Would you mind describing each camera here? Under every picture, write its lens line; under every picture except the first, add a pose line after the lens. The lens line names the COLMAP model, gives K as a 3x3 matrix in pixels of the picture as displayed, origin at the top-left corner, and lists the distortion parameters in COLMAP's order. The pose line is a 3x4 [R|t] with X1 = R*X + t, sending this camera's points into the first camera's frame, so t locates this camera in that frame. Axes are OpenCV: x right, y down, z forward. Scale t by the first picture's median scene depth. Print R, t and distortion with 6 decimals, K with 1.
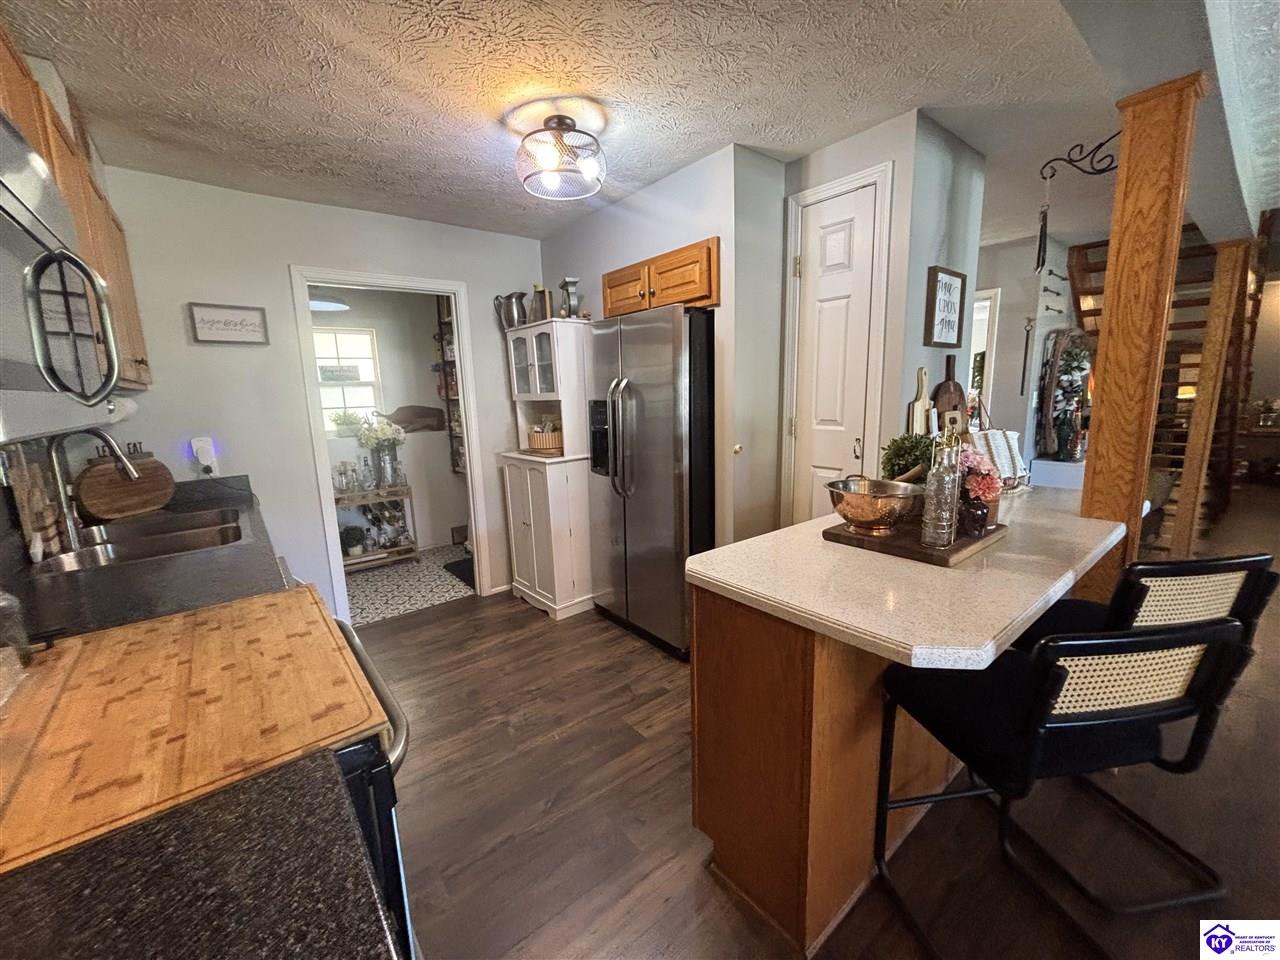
lens RADIAL K [[514.4, 0, 640.8], [0, 514.4, 482.9], [0, 0, 1]] dist [0.000028, 0.000352]
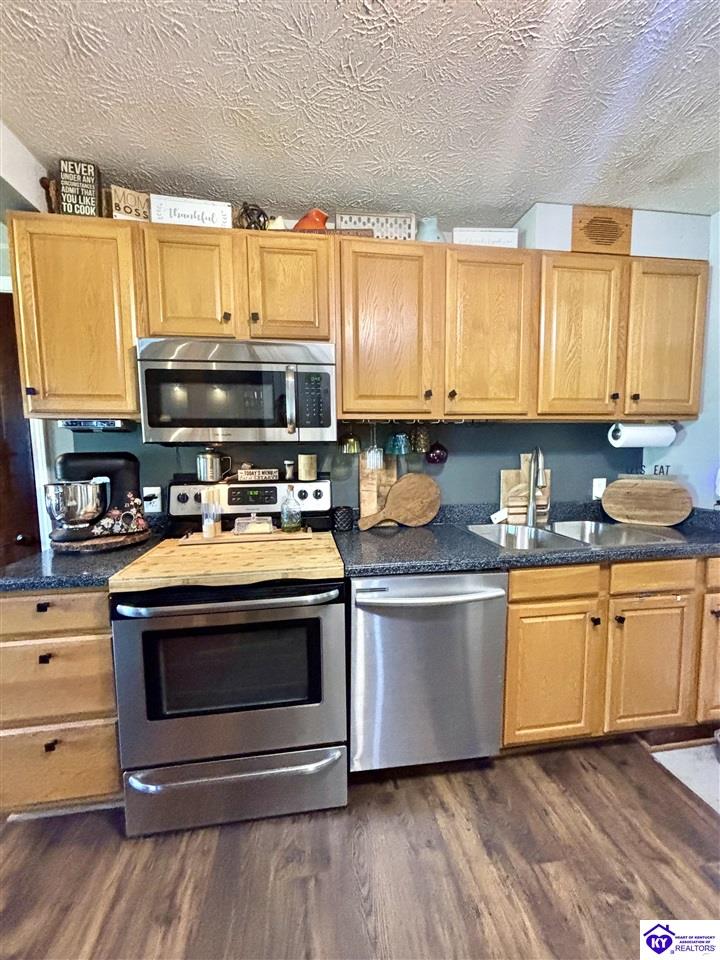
lens RADIAL K [[385.8, 0, 358.6], [0, 385.8, 479.3], [0, 0, 1]] dist [0.000028, 0.000352]
pose [[-0.502349, 0.106334, -0.858102, 0.100956], [-0.132682, 0.971176, 0.198021, -0.125406], [0.854424, 0.213330, -0.473761, 0.812473]]
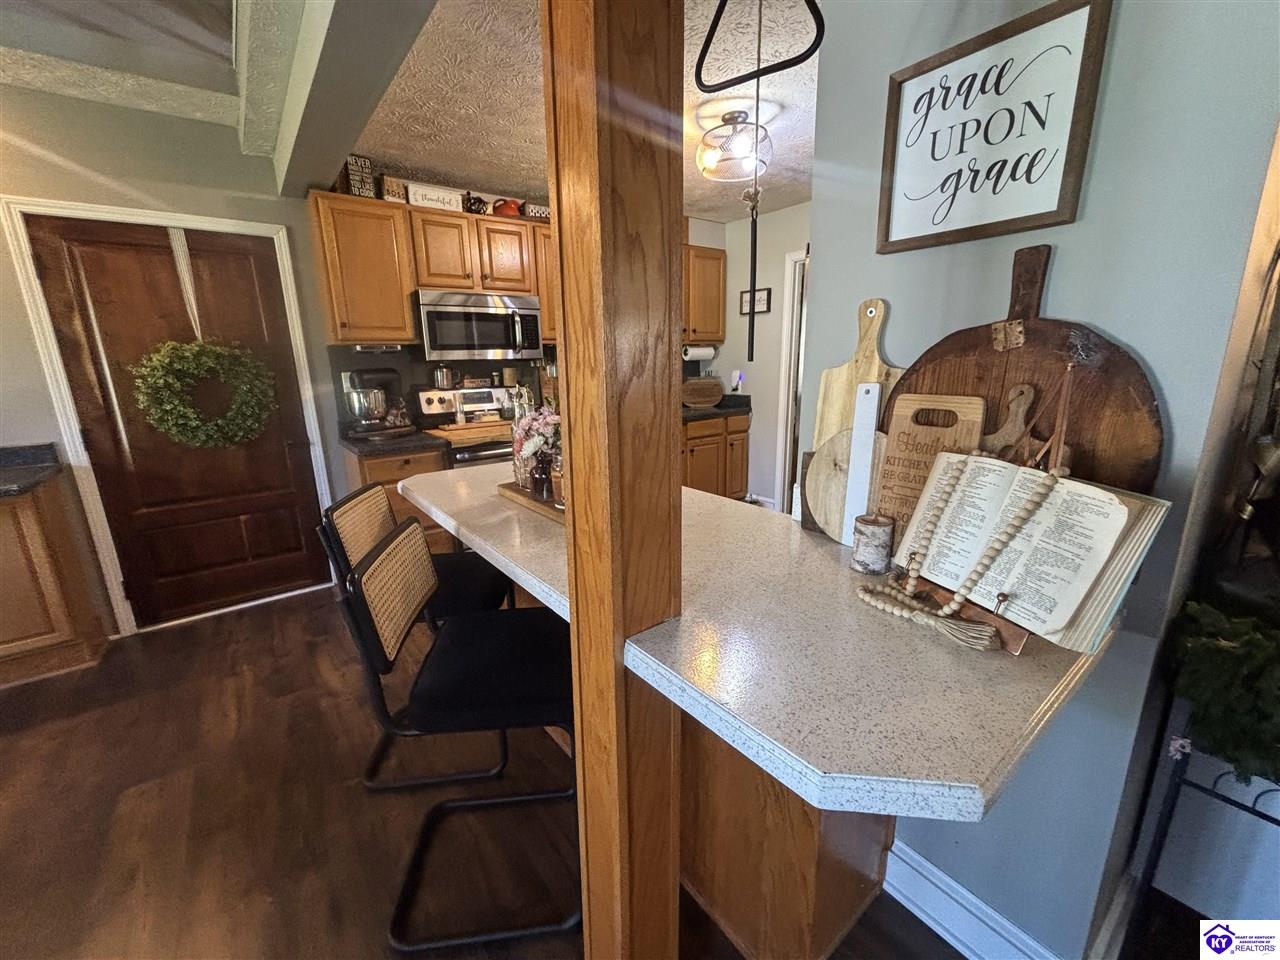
lens RADIAL K [[514.4, 0, 638.5], [0, 514.4, 482.1], [0, 0, 1]] dist [0.000028, 0.000352]
pose [[-0.023138, 0.261098, -0.965035, 1.018071], [-0.156302, 0.952478, 0.261448, -0.140620], [0.987438, 0.156887, 0.018772, 0.741676]]
